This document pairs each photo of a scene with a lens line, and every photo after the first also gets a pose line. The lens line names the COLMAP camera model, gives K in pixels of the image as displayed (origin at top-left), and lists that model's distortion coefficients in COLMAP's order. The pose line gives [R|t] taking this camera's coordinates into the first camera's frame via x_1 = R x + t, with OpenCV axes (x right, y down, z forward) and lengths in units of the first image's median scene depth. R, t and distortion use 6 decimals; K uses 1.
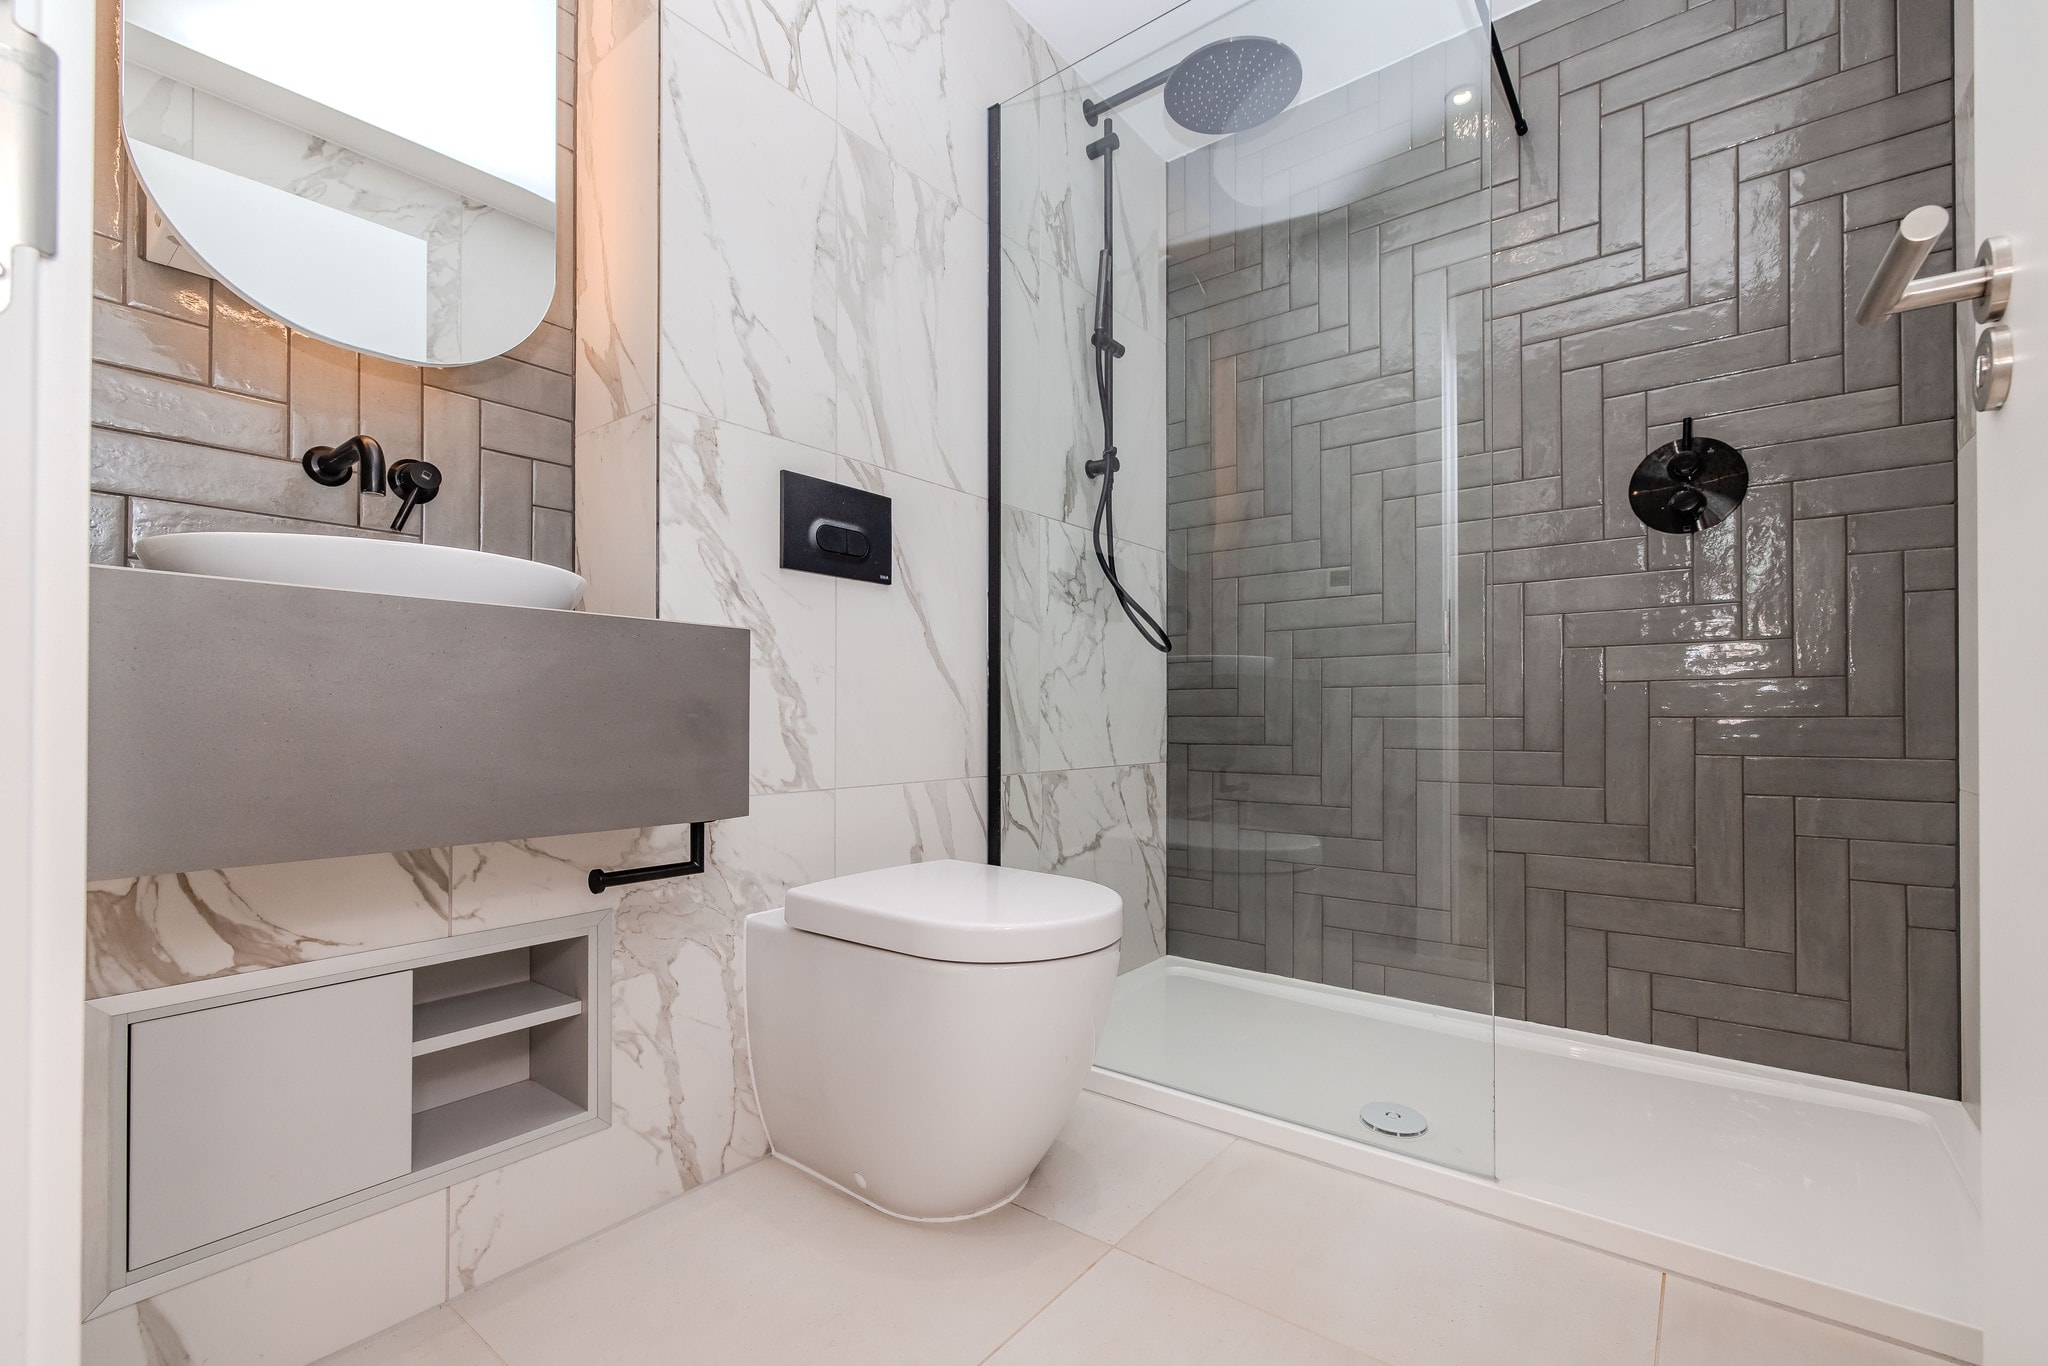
lens RADIAL K [[863.9, 0, 1074.7], [0, 863.9, 689.2], [0, 0, 1]] dist [0.003622, 0.000774]
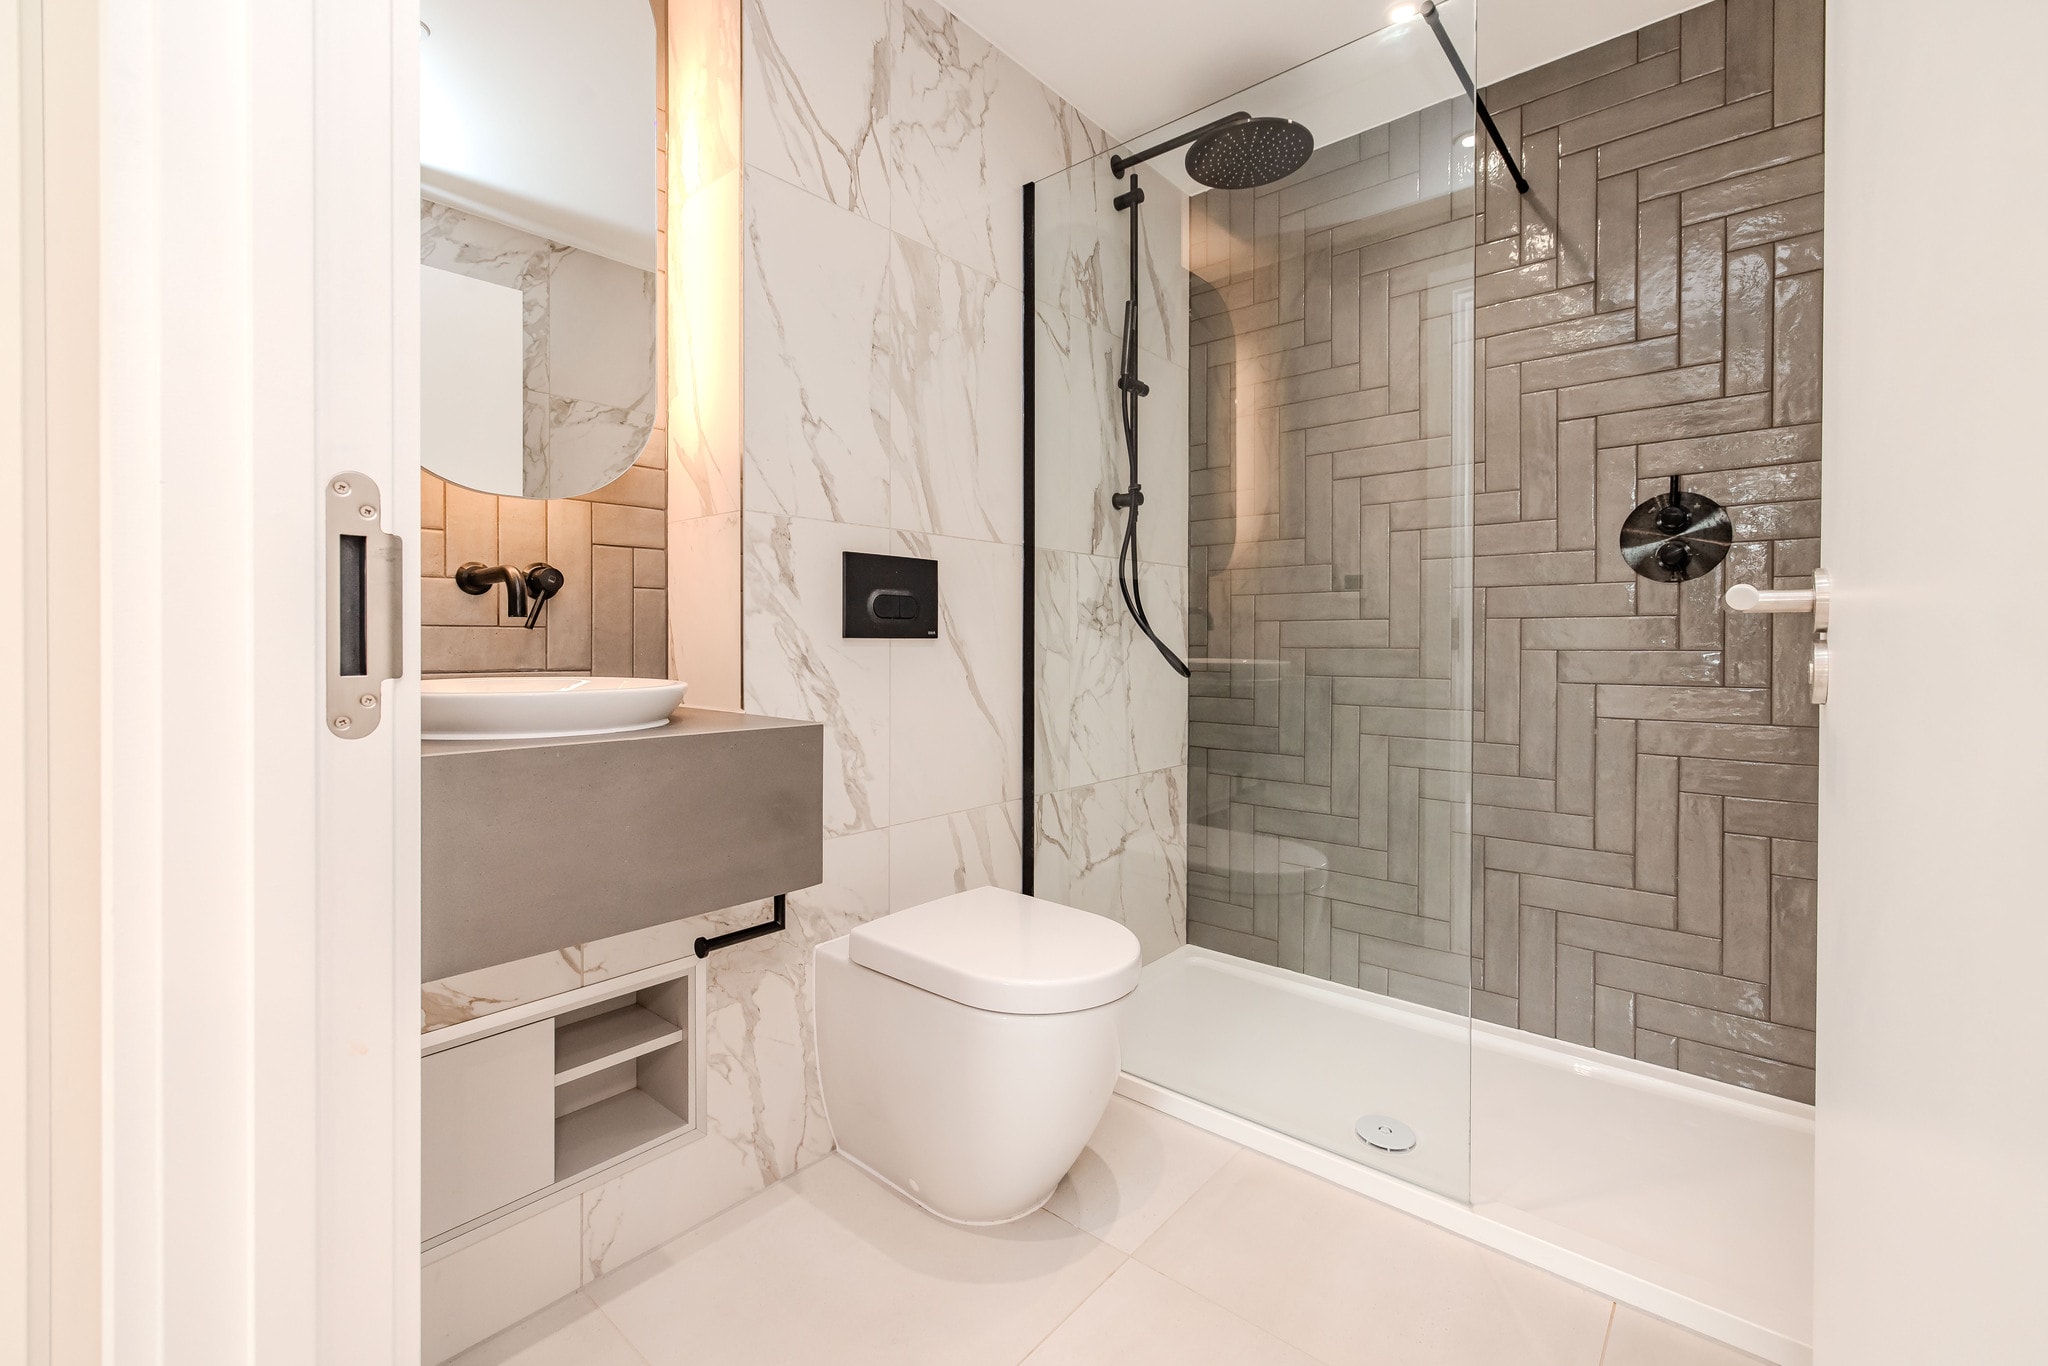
lens RADIAL K [[863.9, 0, 1063.9], [0, 863.9, 604.5], [0, 0, 1]] dist [0.003622, 0.000774]
pose [[0.998738, 0.002093, -0.050183, 0.008241], [-0.001666, 0.999962, 0.008545, -0.167783], [0.050199, -0.008451, 0.998704, -0.110965]]
